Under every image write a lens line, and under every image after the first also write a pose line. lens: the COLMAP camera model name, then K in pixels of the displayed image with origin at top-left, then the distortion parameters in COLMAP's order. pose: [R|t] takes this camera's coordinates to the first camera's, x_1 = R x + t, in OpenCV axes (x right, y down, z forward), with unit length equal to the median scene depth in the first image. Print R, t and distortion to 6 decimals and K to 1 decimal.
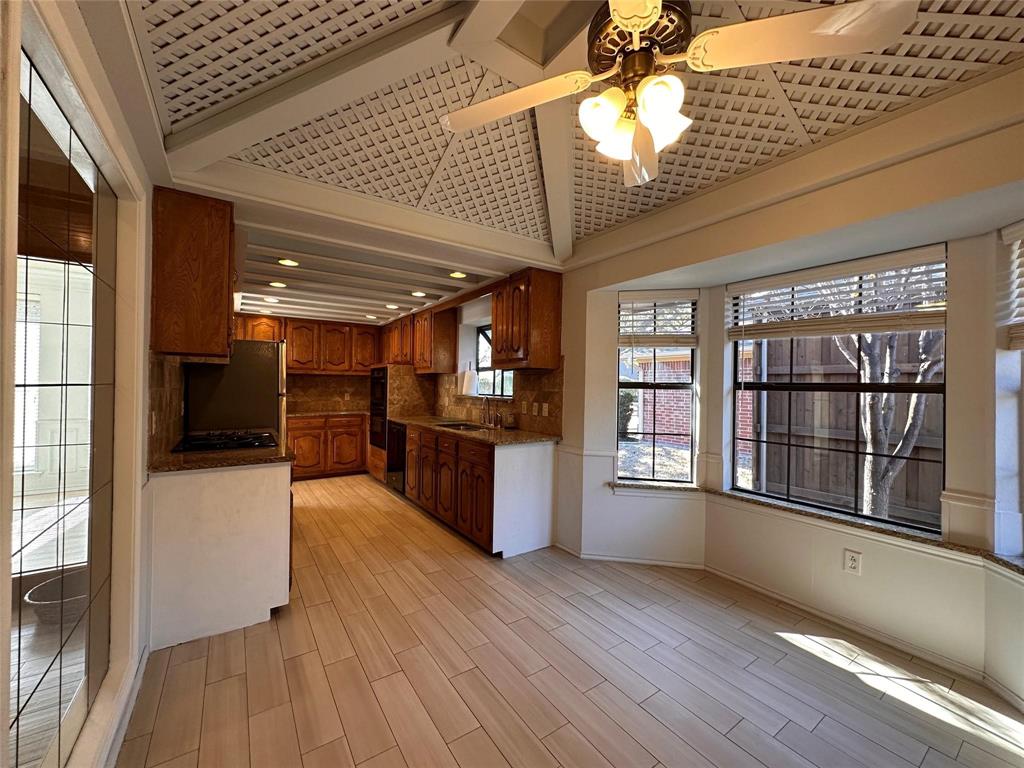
lens RADIAL K [[408.3, 0, 513.5], [0, 408.3, 383.8], [0, 0, 1]] dist [-0.002142, 0.000838]
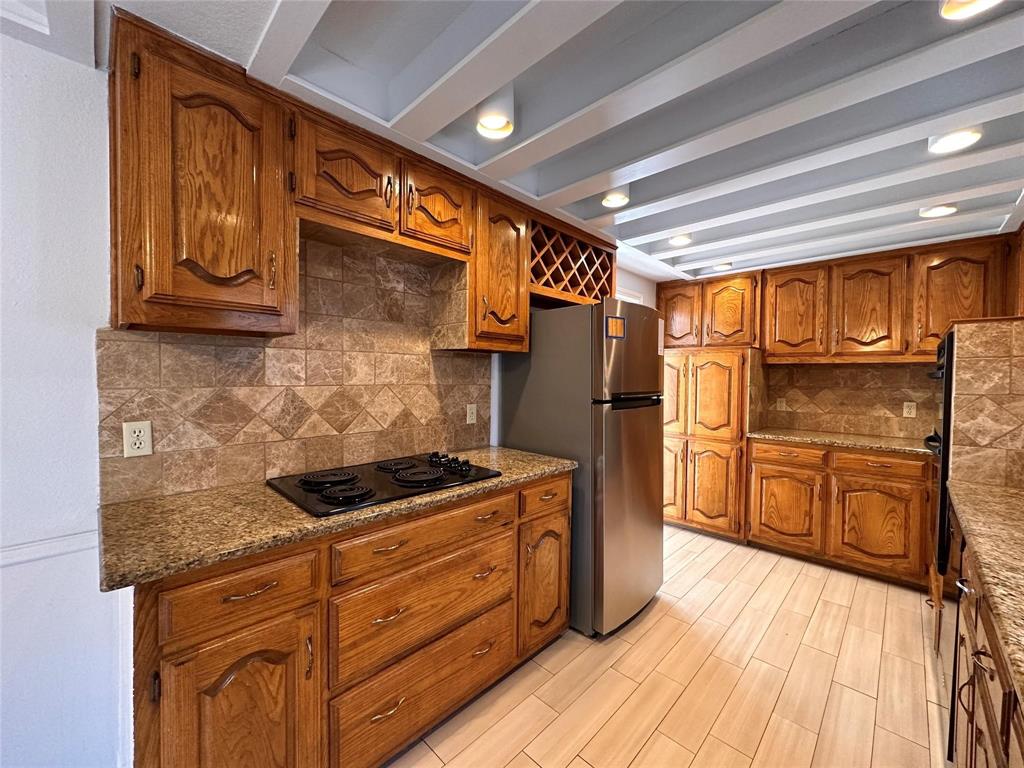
lens RADIAL K [[408.3, 0, 511.5], [0, 408.3, 383.5], [0, 0, 1]] dist [-0.002142, 0.000838]
pose [[0.195312, 0.009881, -0.980691, -0.047649], [-0.004094, 0.999949, 0.009260, -0.001149], [0.980733, 0.002206, 0.195342, 0.574340]]
